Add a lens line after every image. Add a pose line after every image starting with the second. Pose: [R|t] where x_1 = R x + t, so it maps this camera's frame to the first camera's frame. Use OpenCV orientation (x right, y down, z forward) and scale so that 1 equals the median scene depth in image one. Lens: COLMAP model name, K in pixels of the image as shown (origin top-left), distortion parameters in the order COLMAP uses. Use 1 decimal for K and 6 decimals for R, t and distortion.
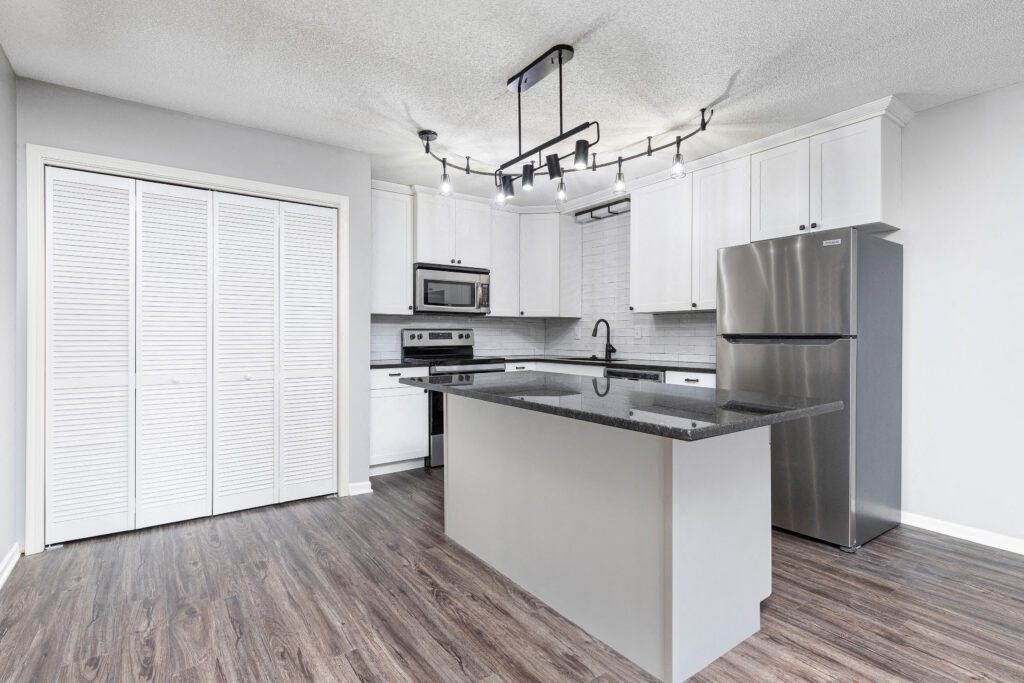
lens RADIAL K [[485.6, 0, 512.0], [0, 485.6, 341.5], [0, 0, 1]] dist [0.001132, 0.000059]
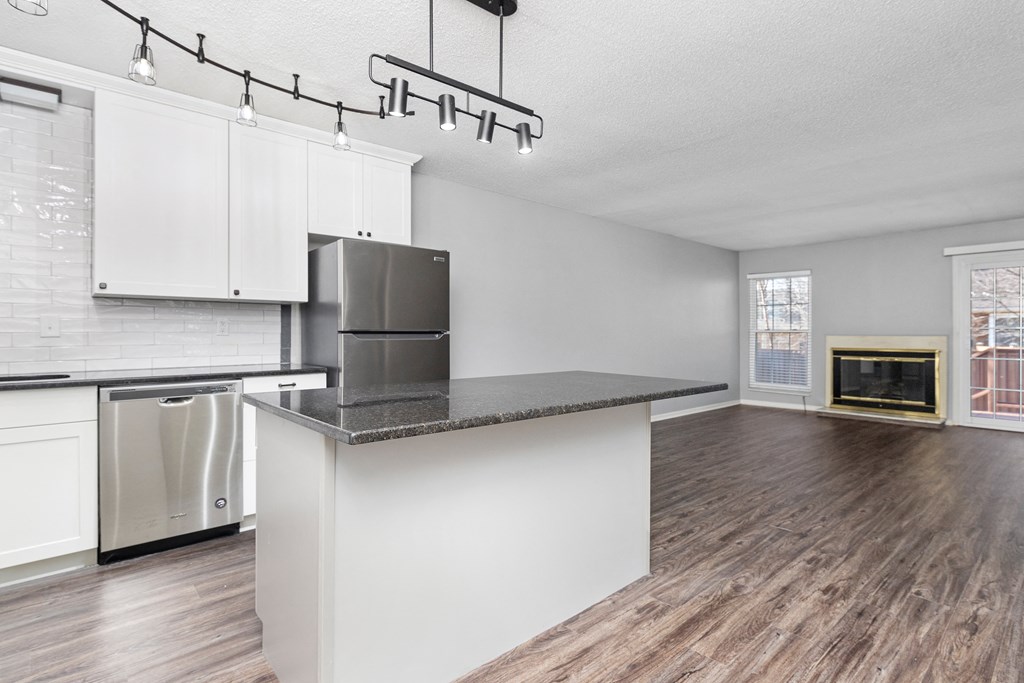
lens RADIAL K [[498.3, 0, 510.6], [0, 498.3, 333.5], [0, 0, 1]] dist [0.000748, -0.000628]
pose [[-0.072070, -0.002115, 0.997397, -0.381758], [0.011997, 0.999924, 0.002988, -0.004608], [-0.997327, 0.012181, -0.072039, 0.511776]]
